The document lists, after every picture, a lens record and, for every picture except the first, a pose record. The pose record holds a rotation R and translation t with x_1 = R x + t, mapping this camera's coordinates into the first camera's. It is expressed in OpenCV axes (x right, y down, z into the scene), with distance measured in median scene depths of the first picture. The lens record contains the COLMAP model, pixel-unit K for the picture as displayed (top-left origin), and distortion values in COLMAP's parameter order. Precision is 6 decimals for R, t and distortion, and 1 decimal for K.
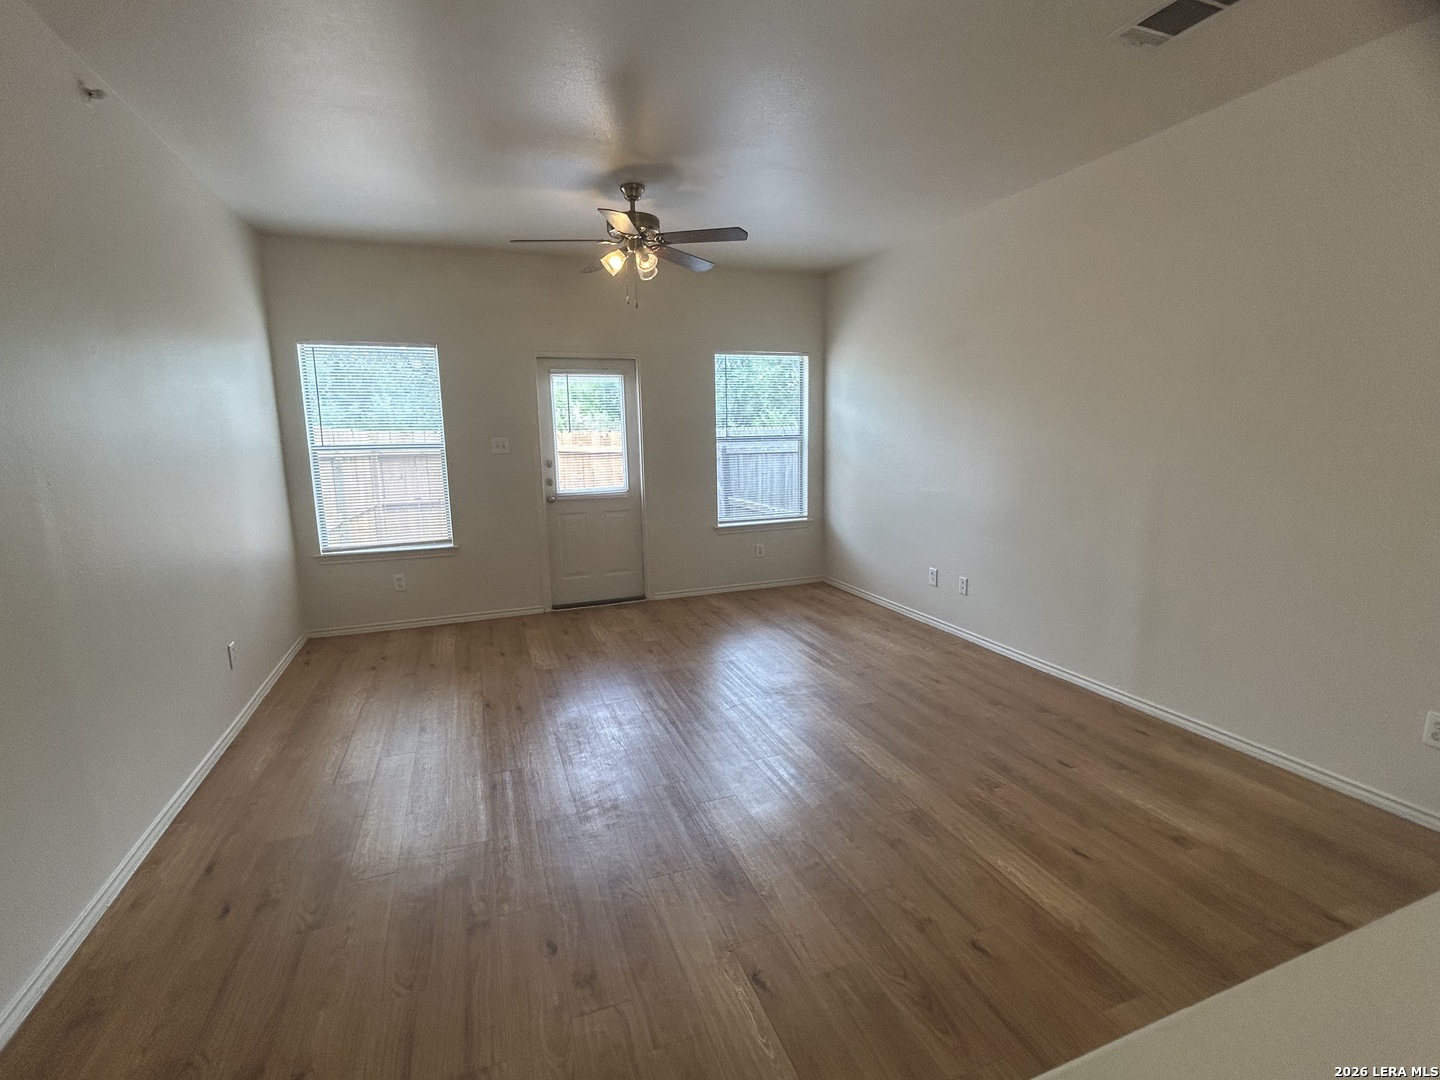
lens RADIAL K [[666.2, 0, 719.0], [0, 666.2, 540.7], [0, 0, 1]] dist [0.002225, 0.000260]
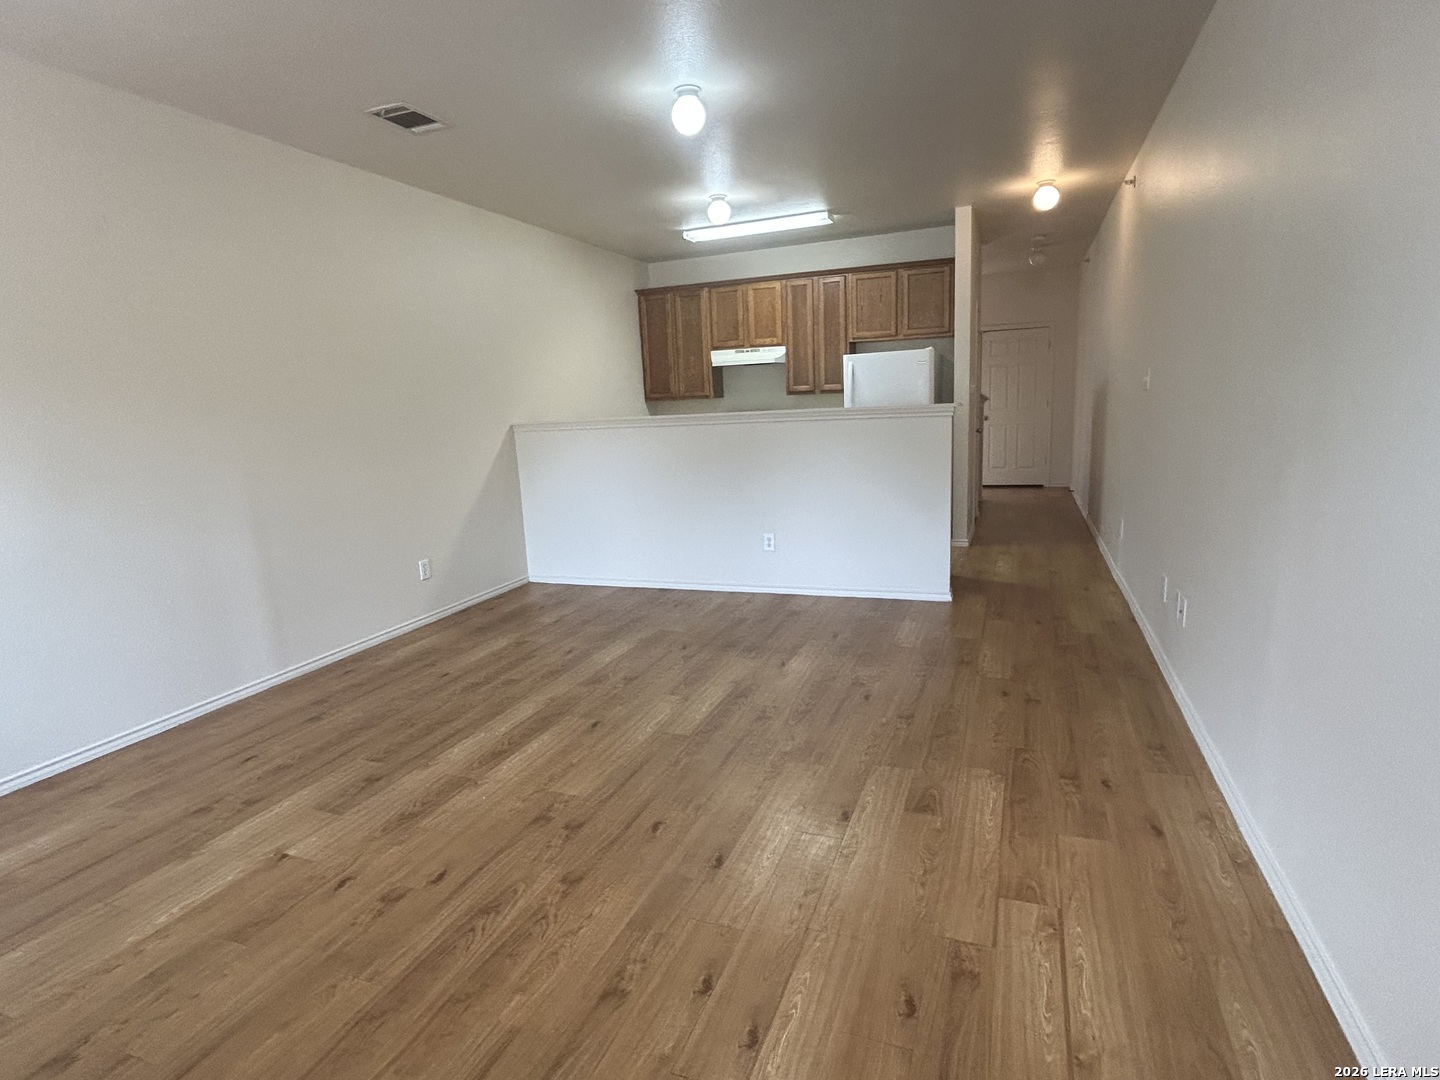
lens RADIAL K [[744.2, 0, 723.1], [0, 744.2, 539.3], [0, 0, 1]] dist [-0.004109, -0.000387]
pose [[-0.739653, -0.073469, 0.668967, -0.801707], [0.167688, 0.942552, 0.288923, -0.223152], [-0.651763, 0.325880, -0.684841, 1.603682]]
